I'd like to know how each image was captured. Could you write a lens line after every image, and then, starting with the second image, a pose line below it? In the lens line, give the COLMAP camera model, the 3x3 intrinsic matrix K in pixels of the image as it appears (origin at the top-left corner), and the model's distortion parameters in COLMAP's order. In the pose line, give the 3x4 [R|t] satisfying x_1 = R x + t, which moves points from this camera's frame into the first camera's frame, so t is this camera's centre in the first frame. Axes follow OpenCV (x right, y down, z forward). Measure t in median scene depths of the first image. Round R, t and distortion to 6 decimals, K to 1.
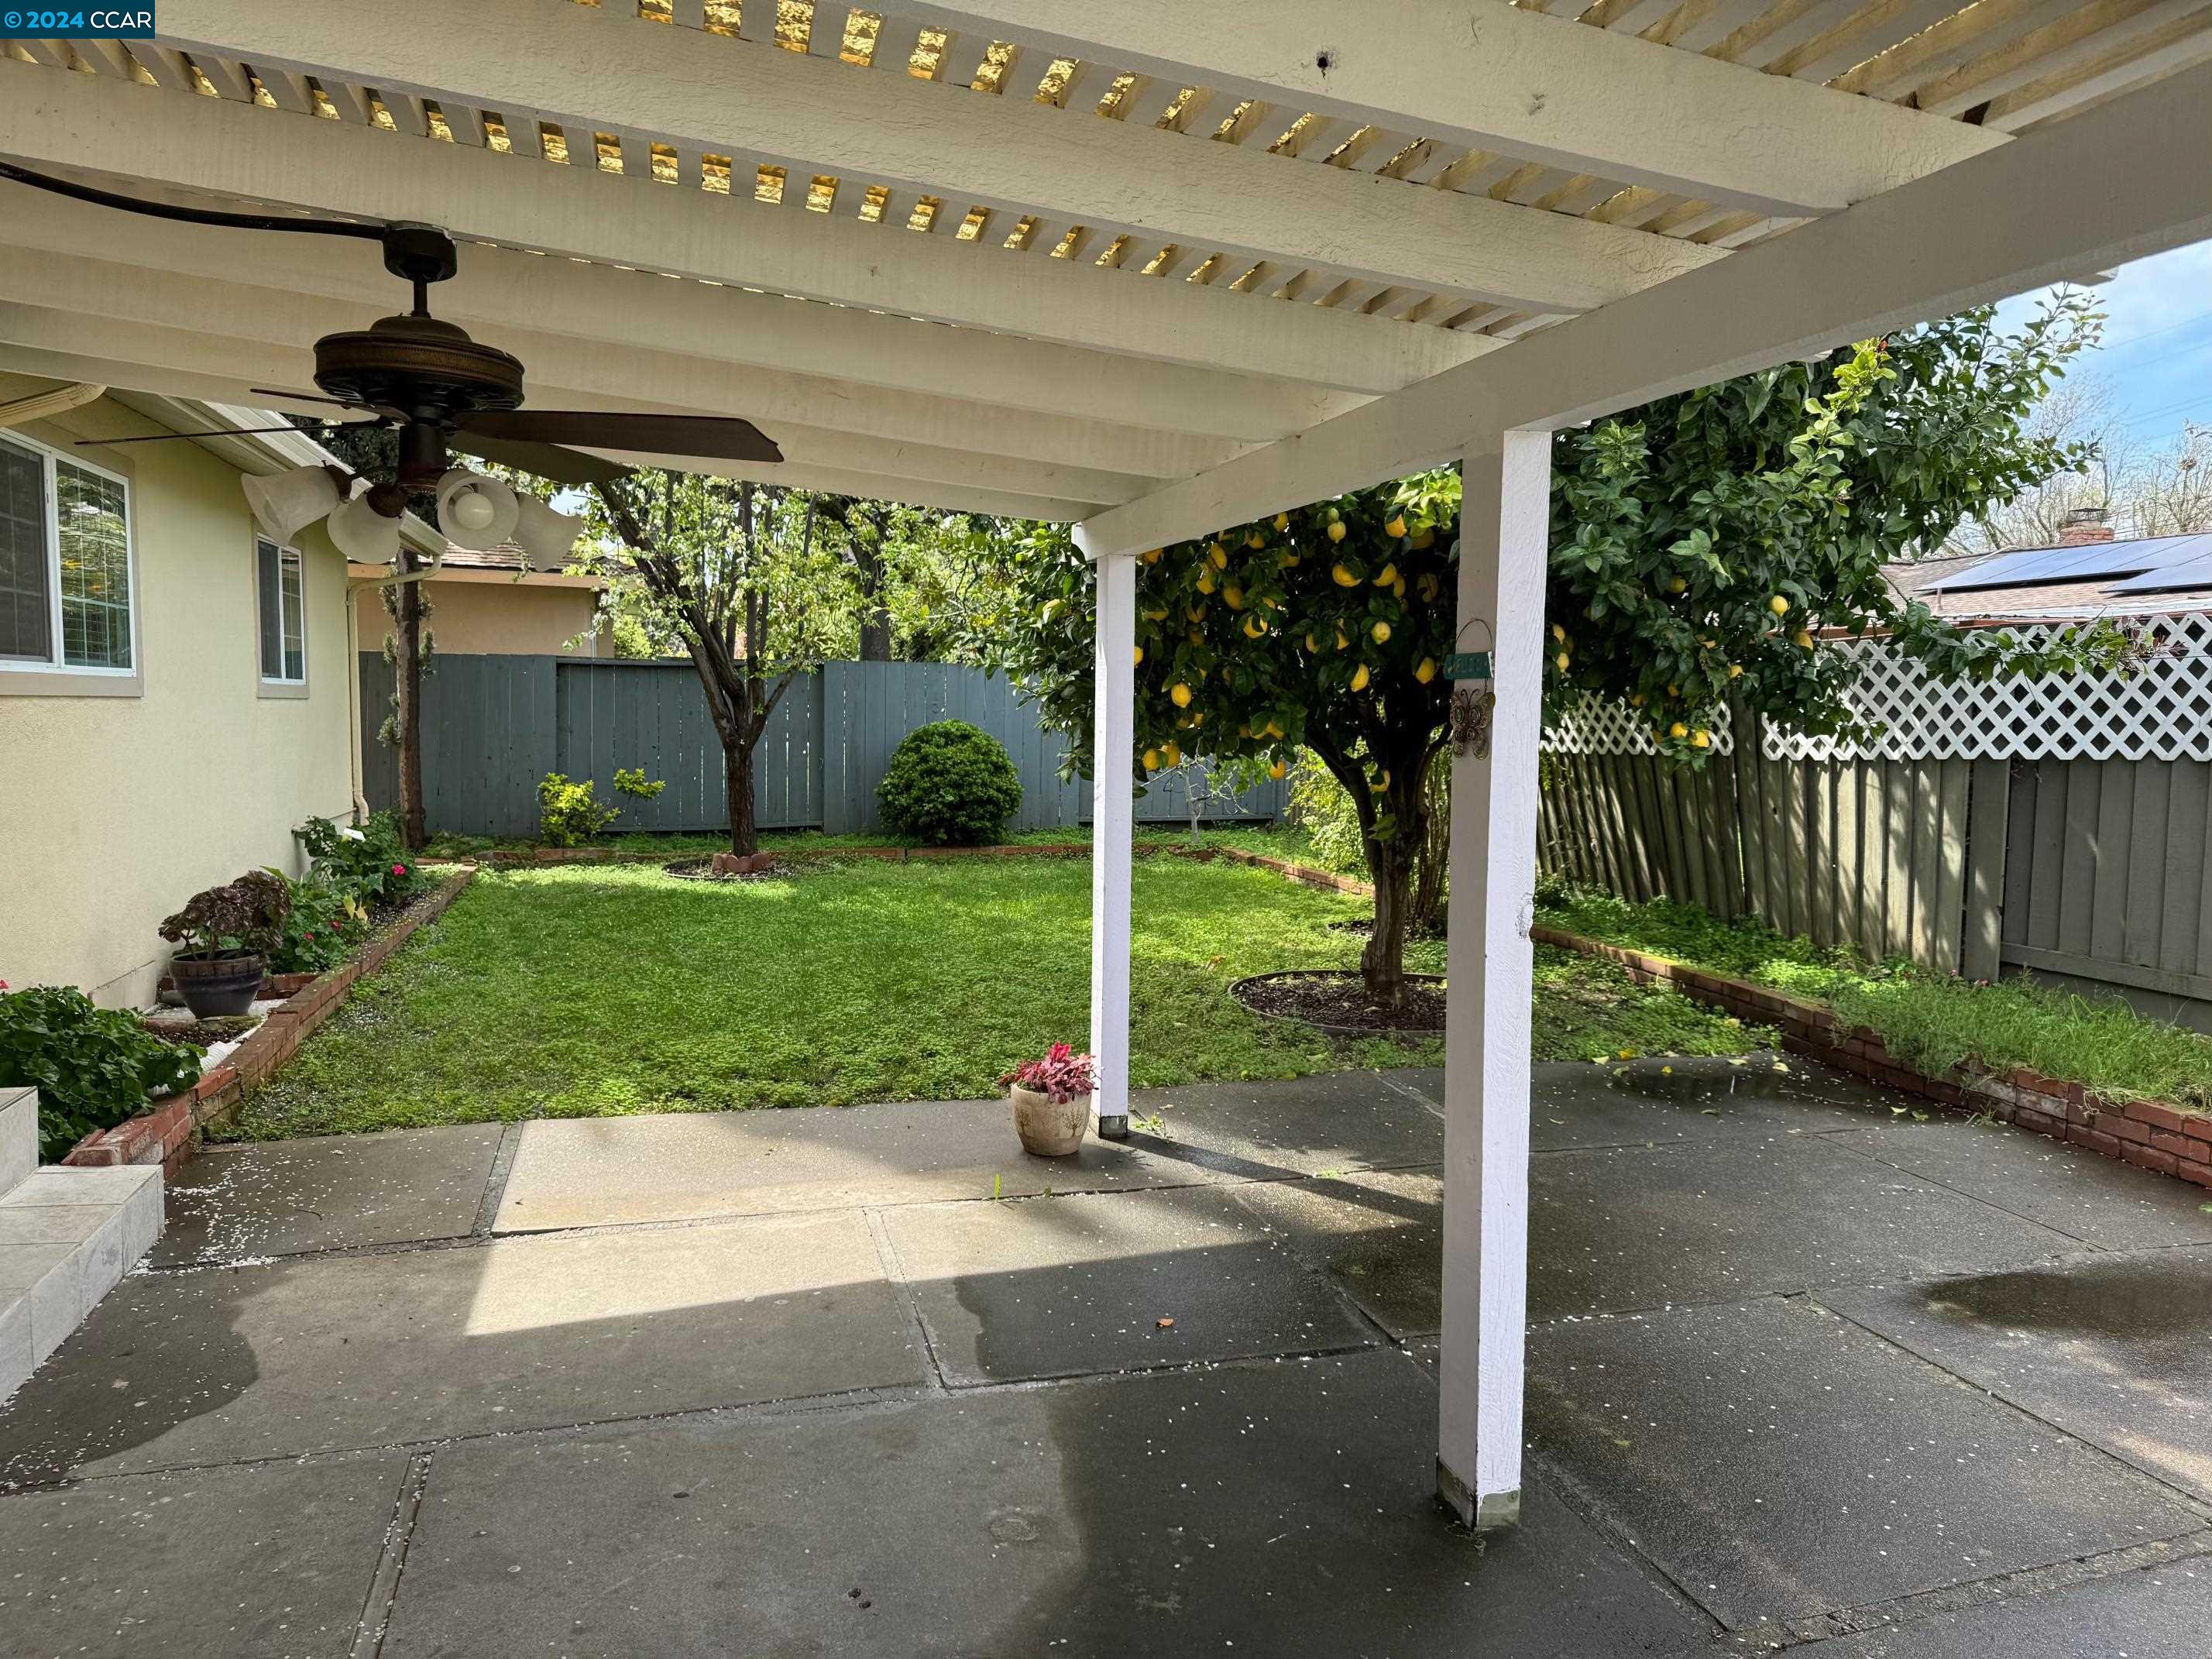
lens RADIAL K [[1575.4, 0, 1107.2], [0, 1575.4, 824.9], [0, 0, 1]] dist [0.041545, -0.042299]
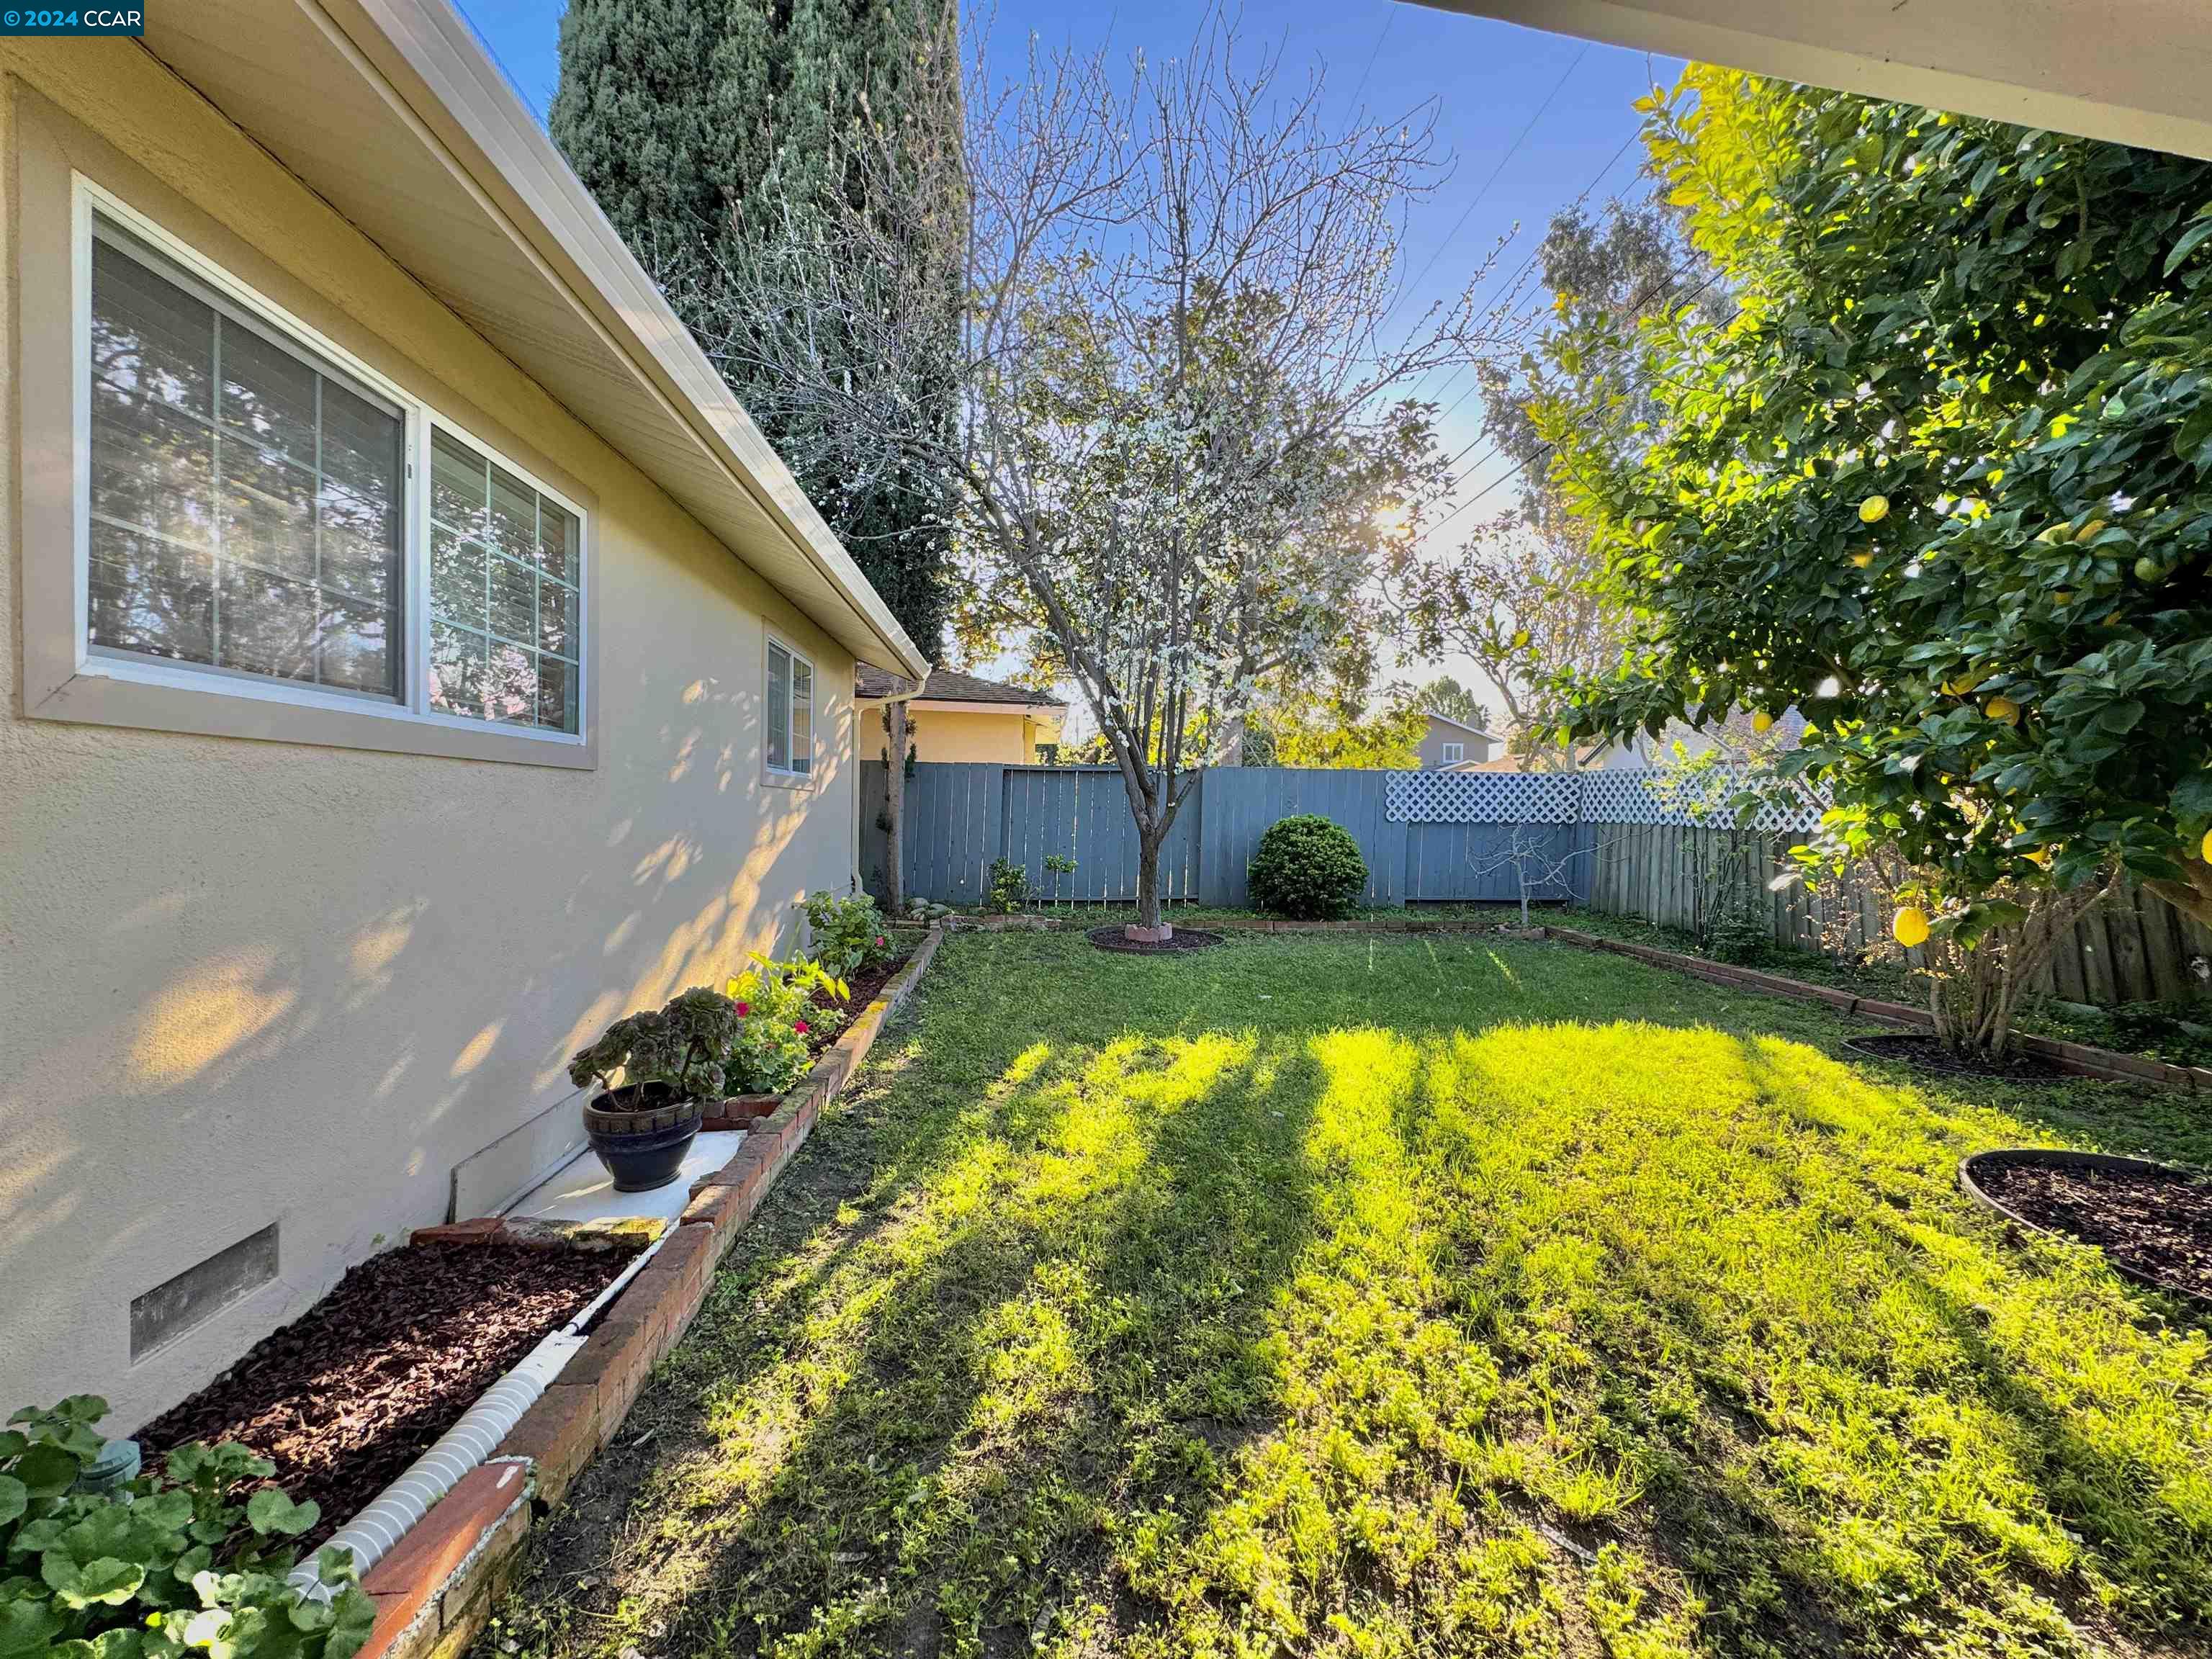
lens RADIAL K [[906.3, 0, 1107.0], [0, 906.3, 829.4], [0, 0, 1]] dist [0.000200, -0.000046]
pose [[0.981840, 0.011283, -0.189374, -0.251934], [-0.021424, 0.998439, -0.051588, -0.029683], [0.188496, 0.054709, 0.980549, 0.591806]]
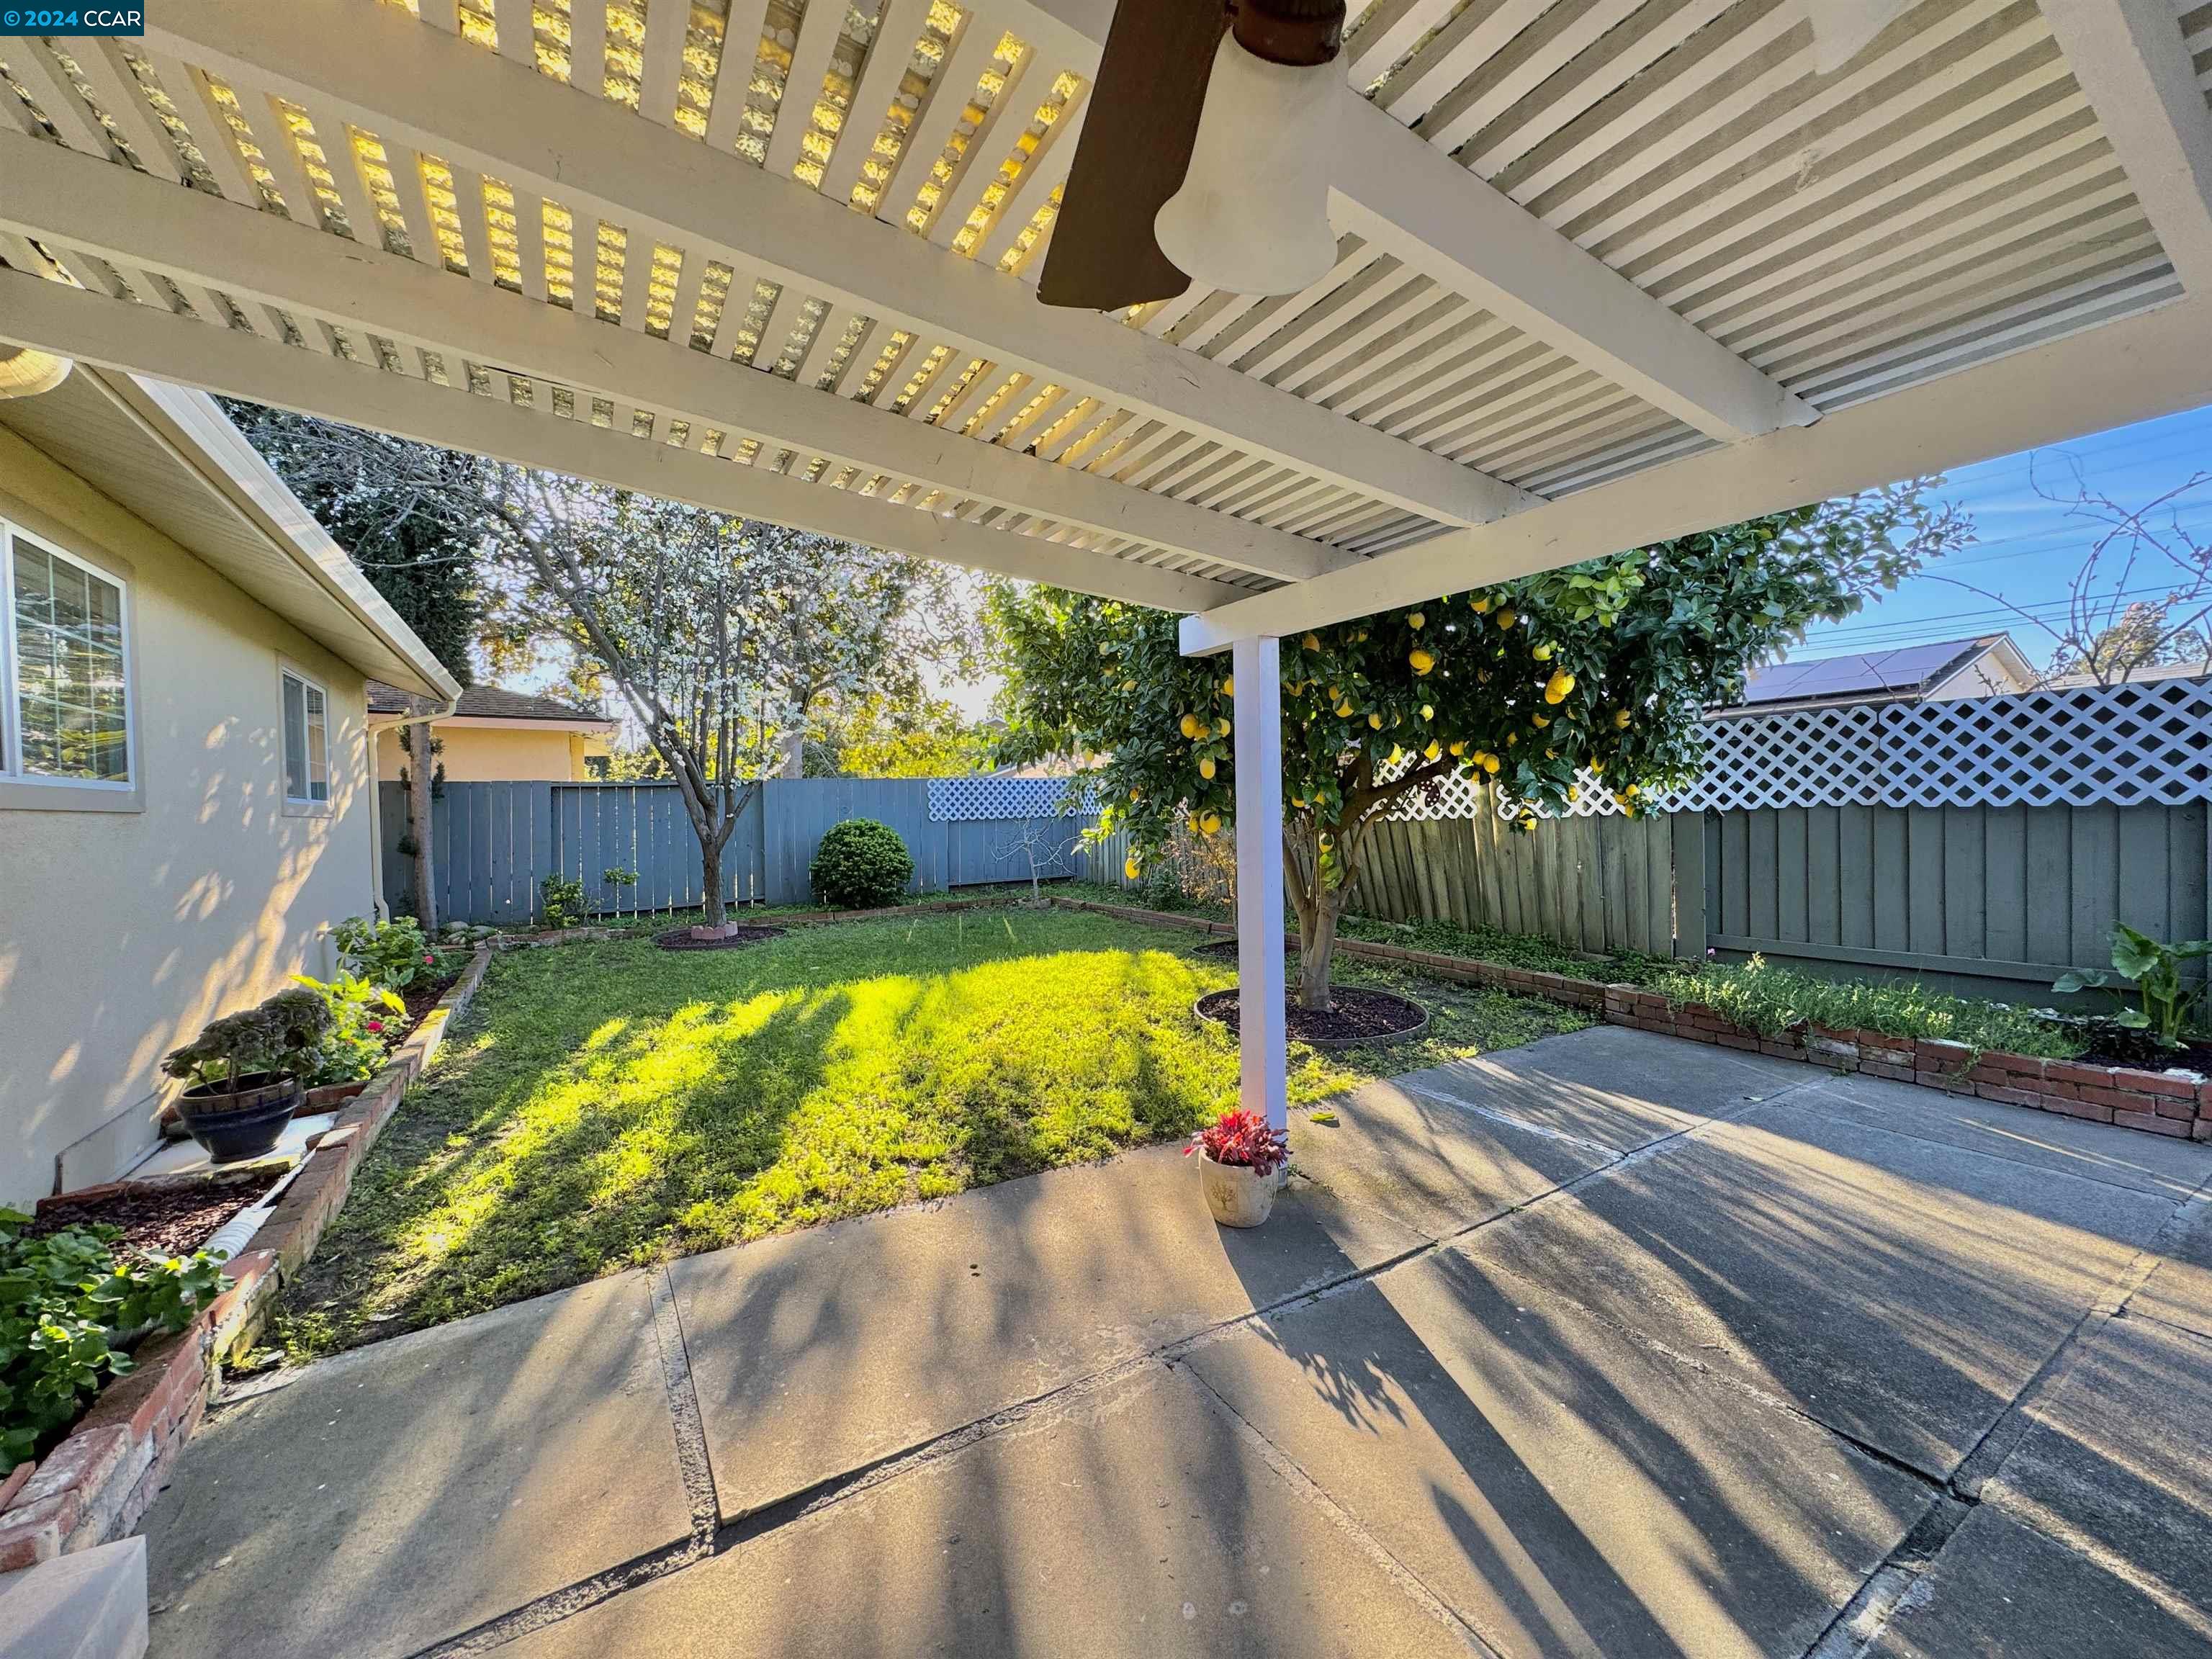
lens RADIAL K [[885.3, 0, 1109.6], [0, 885.3, 826.9], [0, 0, 1]] dist [0.000887, -0.000103]
pose [[0.963827, -0.038185, 0.263779, -0.197677], [0.052487, 0.997497, -0.047382, -0.016523], [-0.261309, 0.059513, 0.963419, 0.353740]]
